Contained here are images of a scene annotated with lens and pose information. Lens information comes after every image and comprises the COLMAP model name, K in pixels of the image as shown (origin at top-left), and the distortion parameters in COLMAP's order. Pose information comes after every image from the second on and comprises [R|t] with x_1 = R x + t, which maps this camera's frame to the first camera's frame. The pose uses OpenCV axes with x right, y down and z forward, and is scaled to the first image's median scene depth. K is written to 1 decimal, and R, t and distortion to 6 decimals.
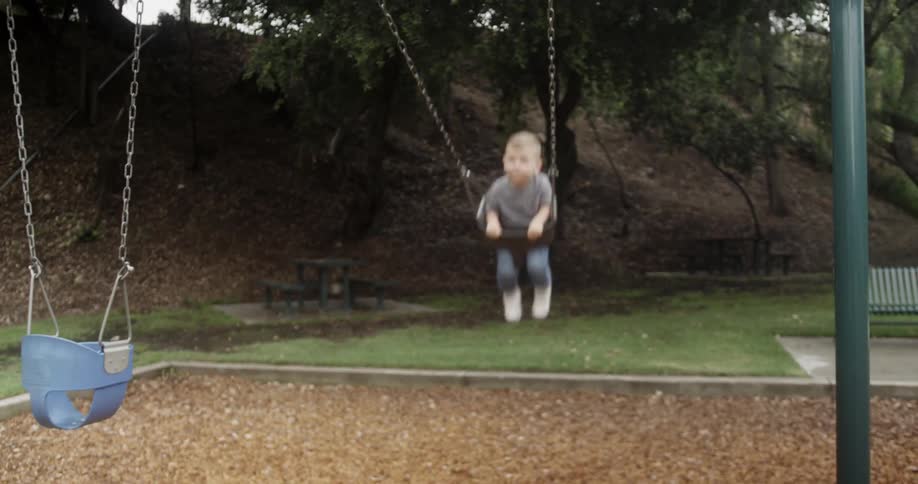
lens RADIAL K [[759.9, 0, 459.0], [0, 759.9, 259.9], [0, 0, 1]] dist [-0.089642, 0.074956]
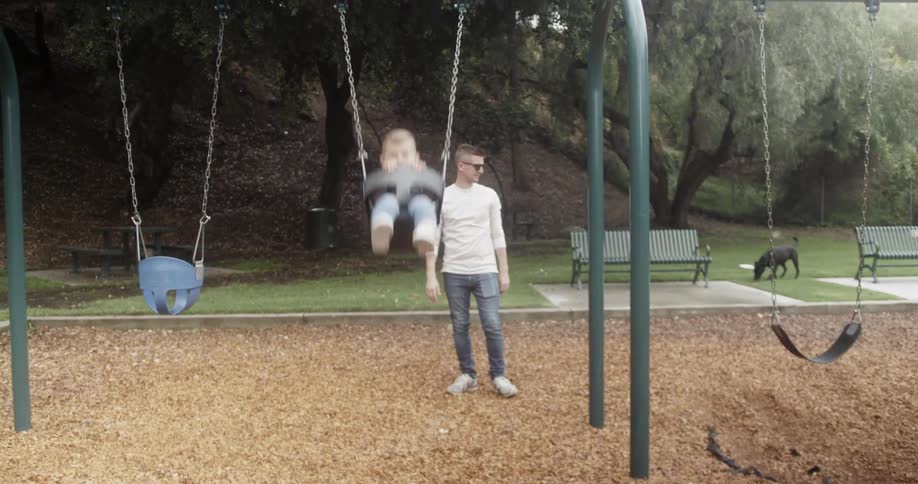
lens RADIAL K [[759.9, 0, 459.0], [0, 759.9, 259.9], [0, 0, 1]] dist [-0.089642, 0.074956]
pose [[0.945090, -0.013425, 0.326533, -0.085248], [0.001633, 0.999337, 0.036360, 0.008284], [-0.326805, -0.033830, 0.944486, -0.142124]]
